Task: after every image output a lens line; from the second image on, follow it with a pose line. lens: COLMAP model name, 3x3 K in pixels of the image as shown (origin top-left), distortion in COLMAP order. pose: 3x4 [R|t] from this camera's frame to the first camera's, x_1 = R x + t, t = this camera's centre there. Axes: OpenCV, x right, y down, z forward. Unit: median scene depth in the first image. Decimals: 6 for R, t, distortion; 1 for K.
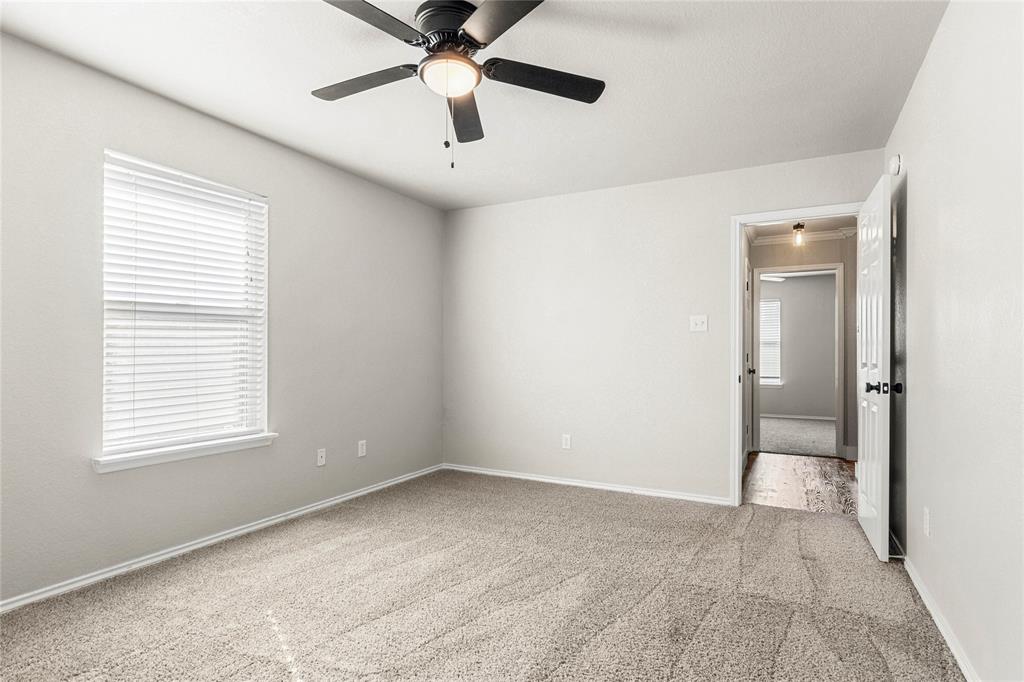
lens RADIAL K [[530.9, 0, 507.4], [0, 530.9, 343.4], [0, 0, 1]] dist [-0.003748, 0.003129]
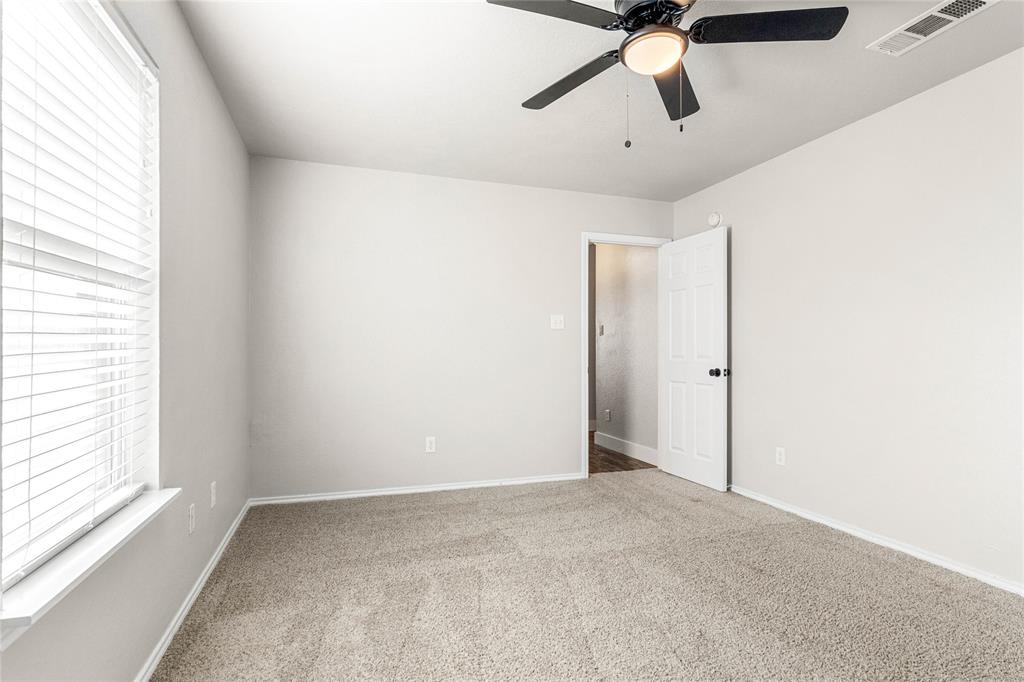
lens RADIAL K [[530.9, 0, 520.8], [0, 530.9, 341.1], [0, 0, 1]] dist [-0.003748, 0.003129]
pose [[0.685794, 0.009705, 0.727731, -0.605013], [-0.011686, 0.999929, -0.002322, 0.007194], [-0.727701, -0.006912, 0.685859, 0.339736]]
